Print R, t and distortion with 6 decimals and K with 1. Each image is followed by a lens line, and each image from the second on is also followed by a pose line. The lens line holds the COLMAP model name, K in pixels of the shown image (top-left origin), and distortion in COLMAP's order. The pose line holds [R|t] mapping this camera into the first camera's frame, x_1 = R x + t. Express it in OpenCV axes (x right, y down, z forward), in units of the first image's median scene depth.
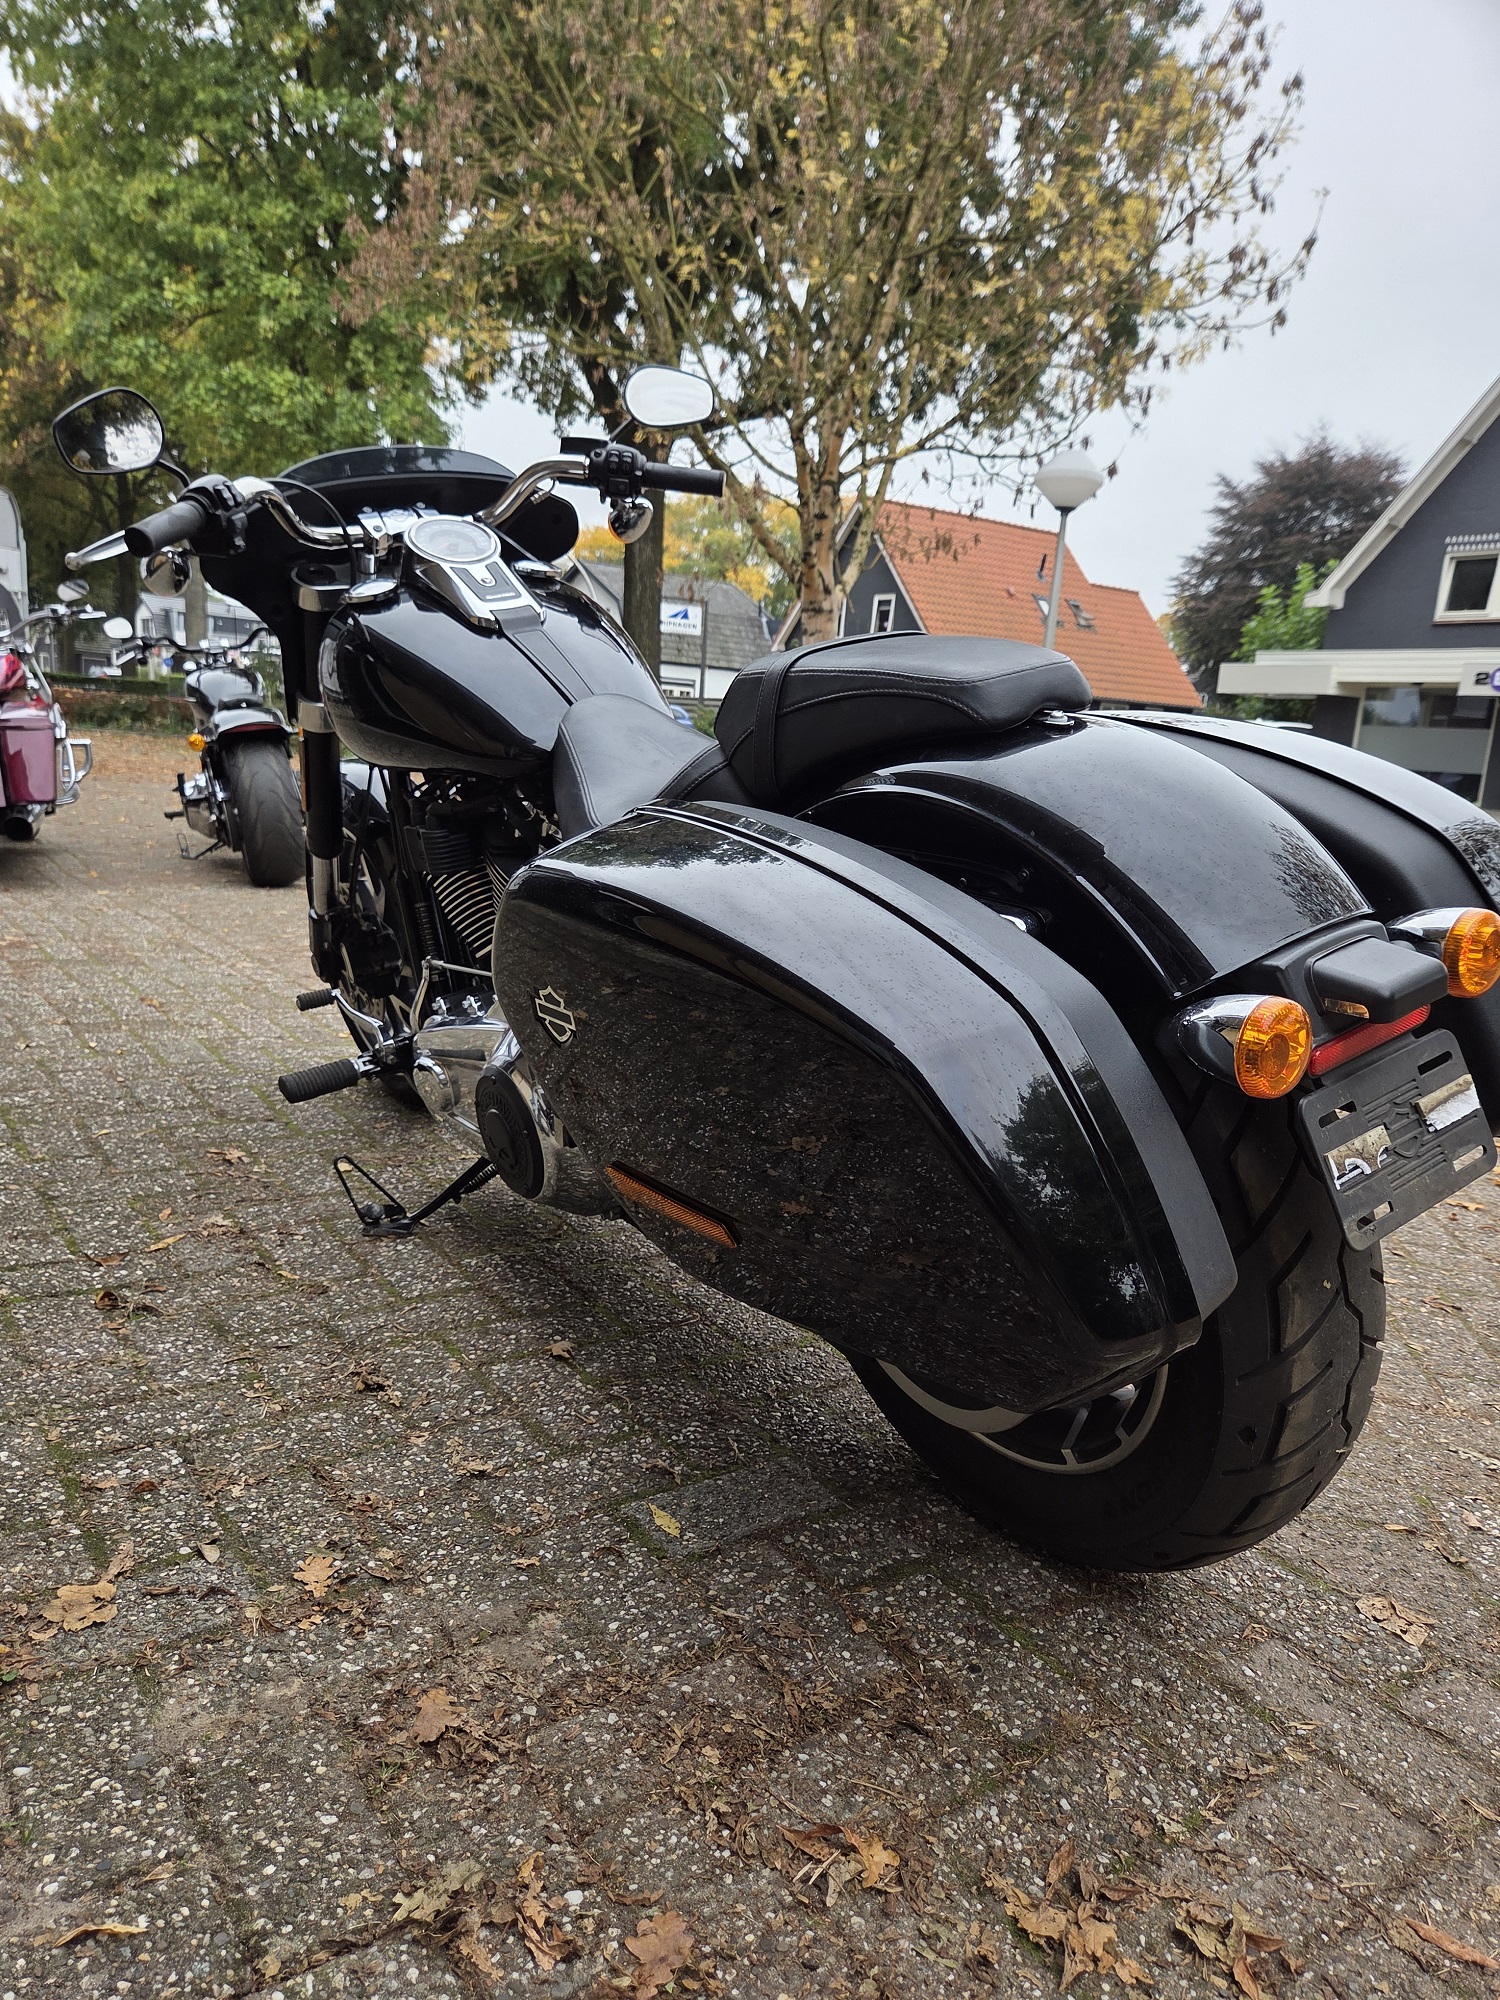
lens RADIAL K [[1383.8, 0, 719.0], [0, 1383.8, 1012.8], [0, 0, 1]] dist [0.026254, -0.001382]
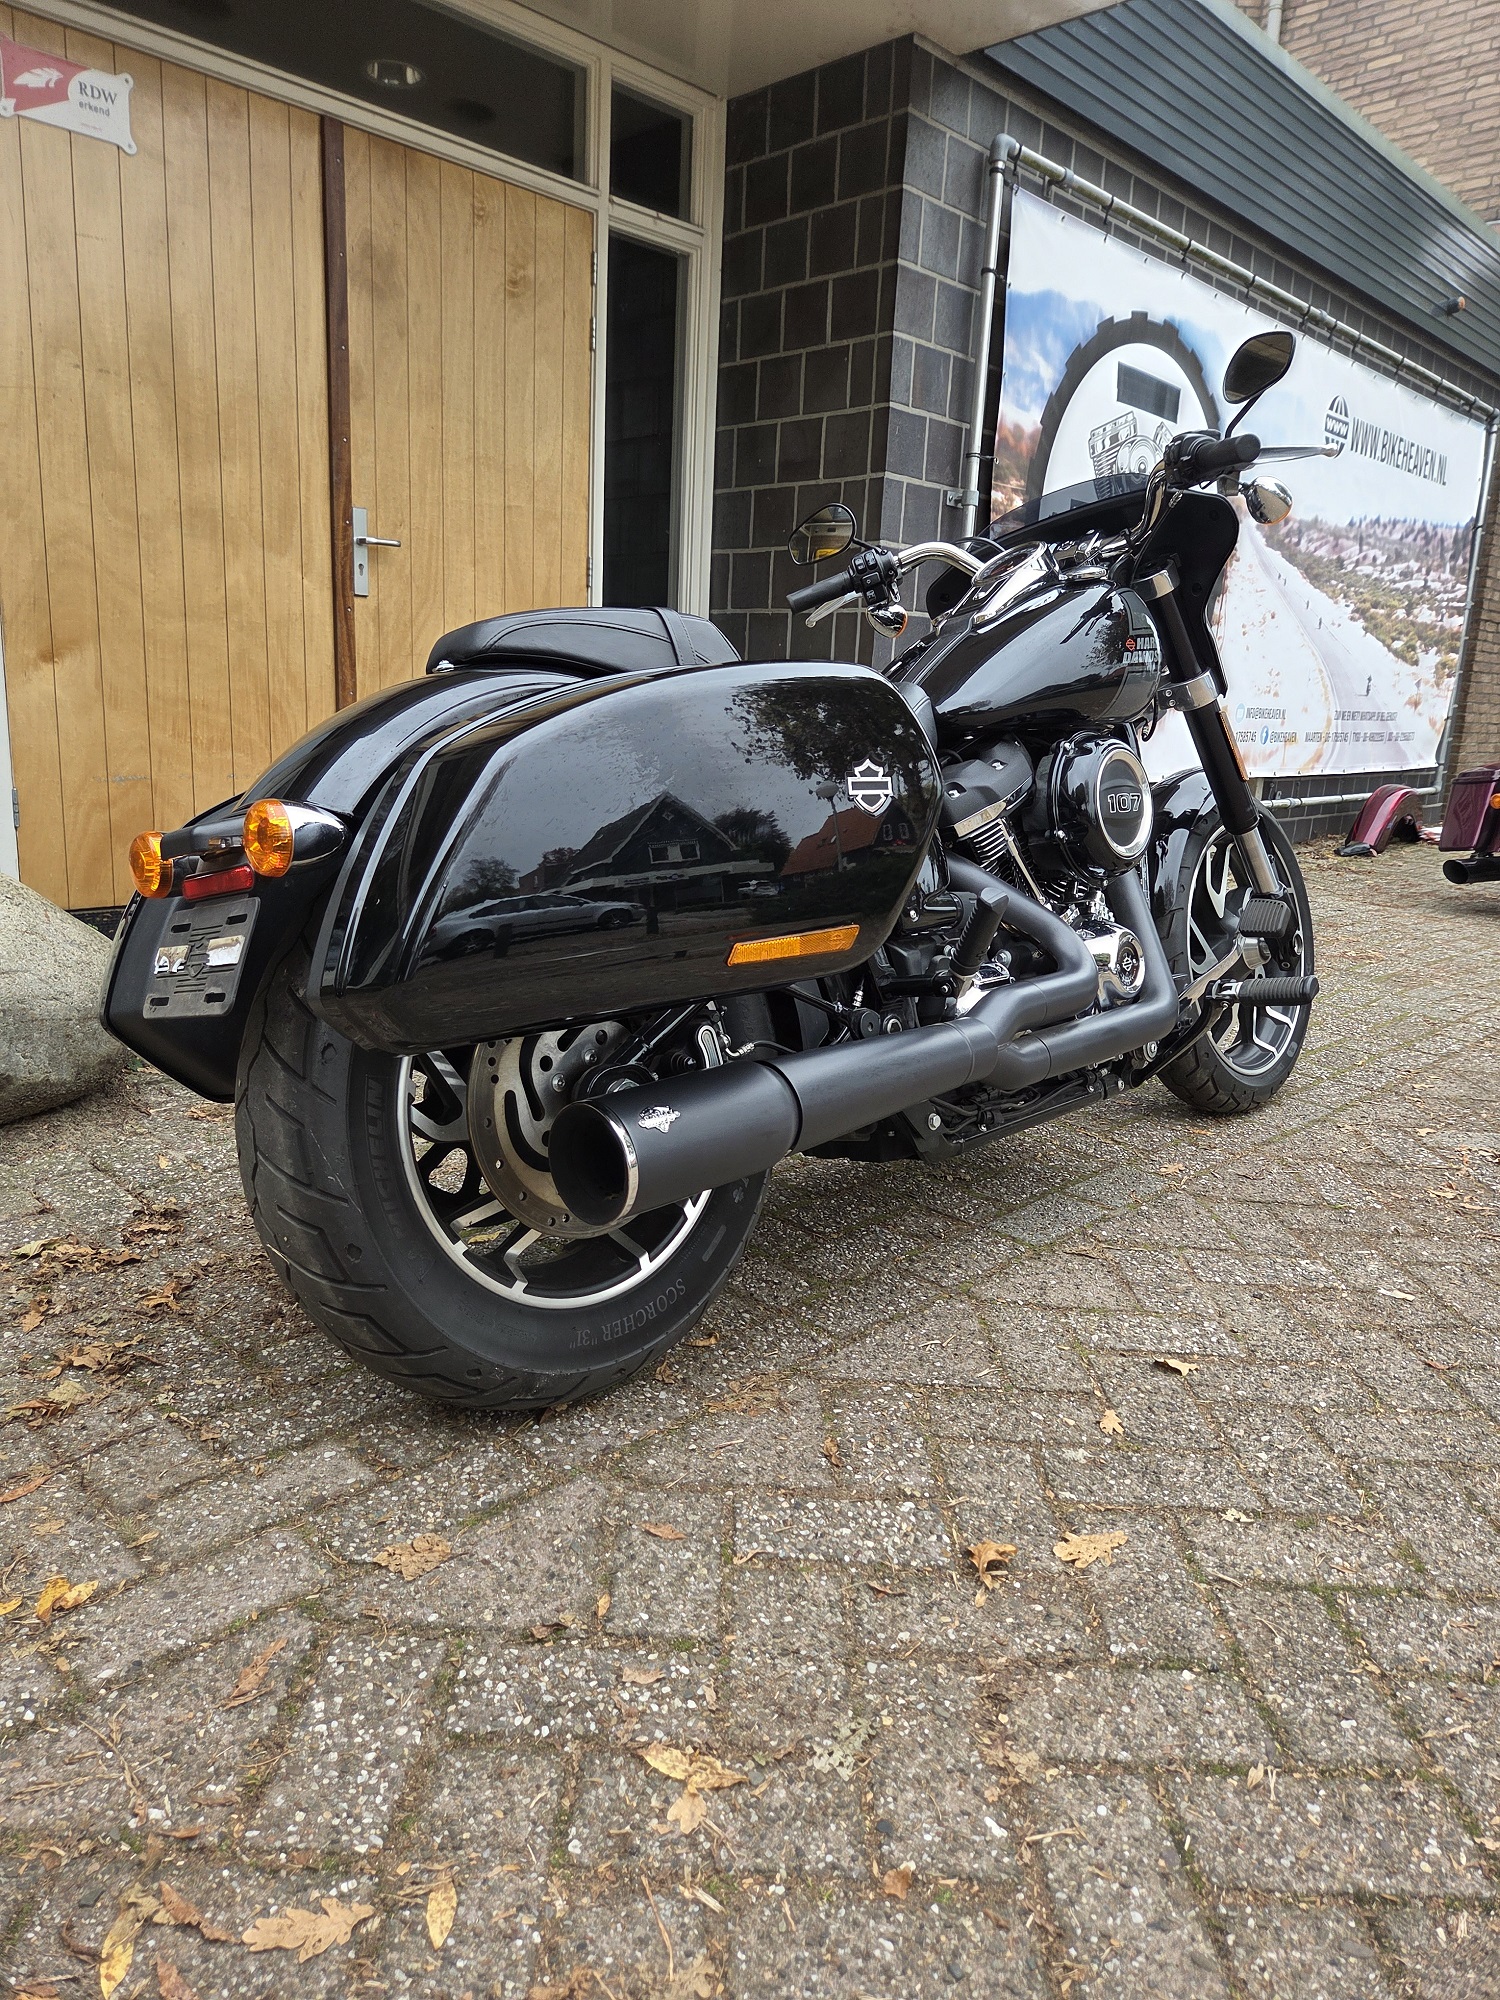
lens RADIAL K [[1336.3, 0, 735.9], [0, 1336.3, 979.8], [0, 0, 1]] dist [0.057264, -0.048515]
pose [[0.194108, 0.155696, -0.968546, 0.116755], [-0.226599, 0.967739, 0.110153, -0.009554], [0.954450, 0.198090, 0.223127, 0.077201]]
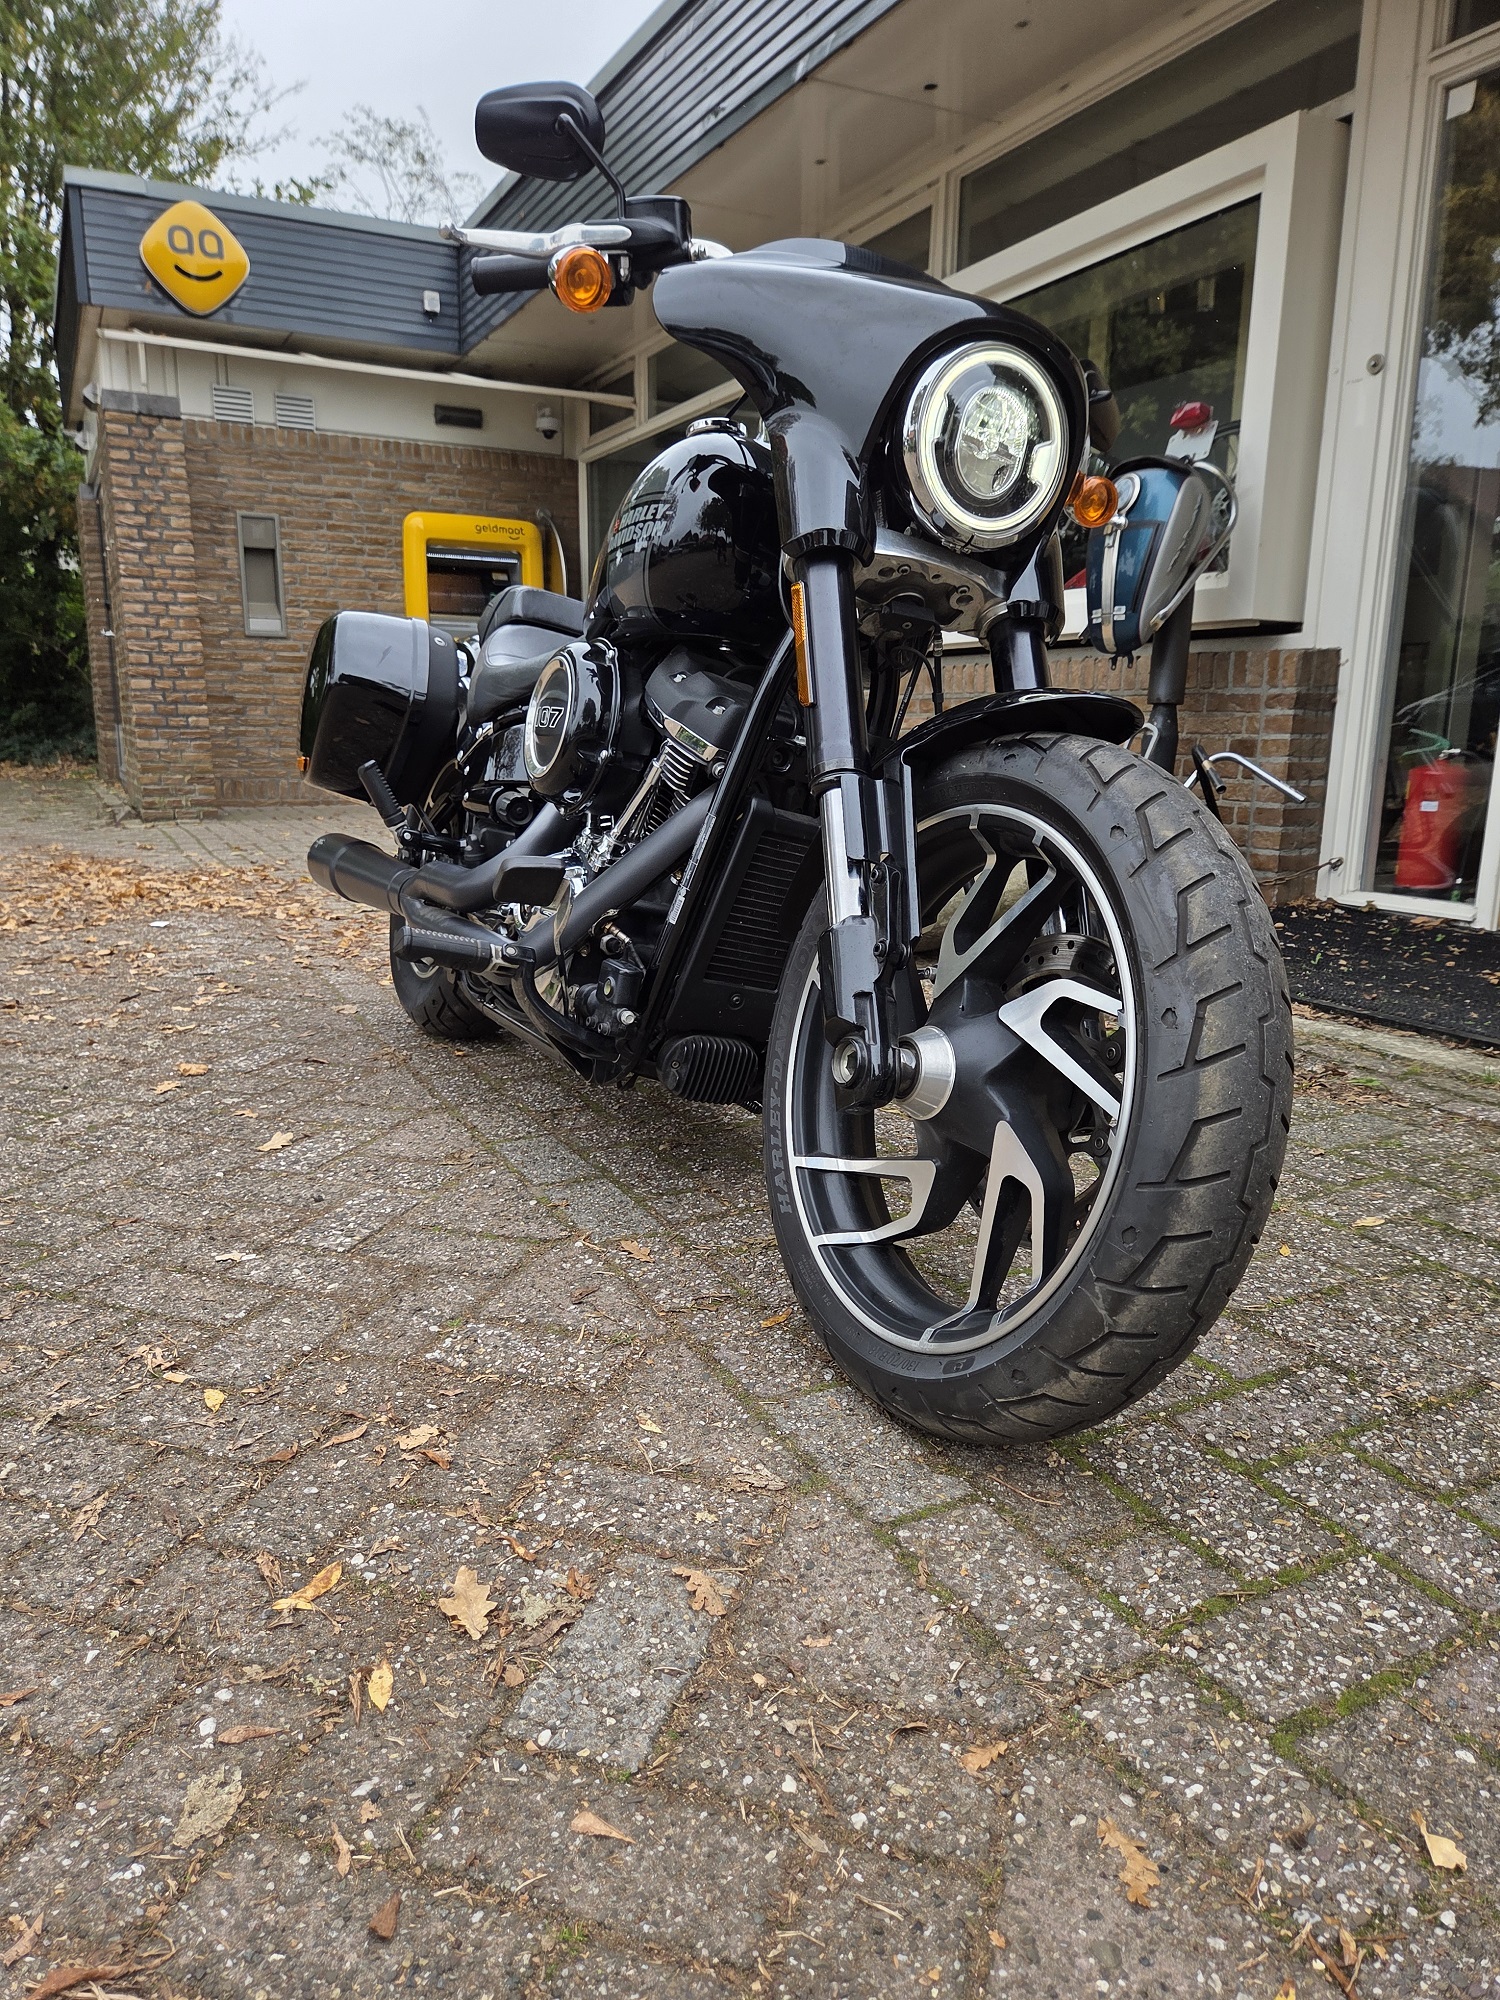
lens RADIAL K [[1344.7, 0, 724.7], [0, 1344.7, 1019.9], [0, 0, 1]] dist [0.056503, -0.057492]
pose [[-0.988327, -0.101886, 0.113268, -0.035820], [-0.045861, 0.907955, 0.416551, -0.045780], [-0.145283, 0.406494, -0.902029, 0.252419]]
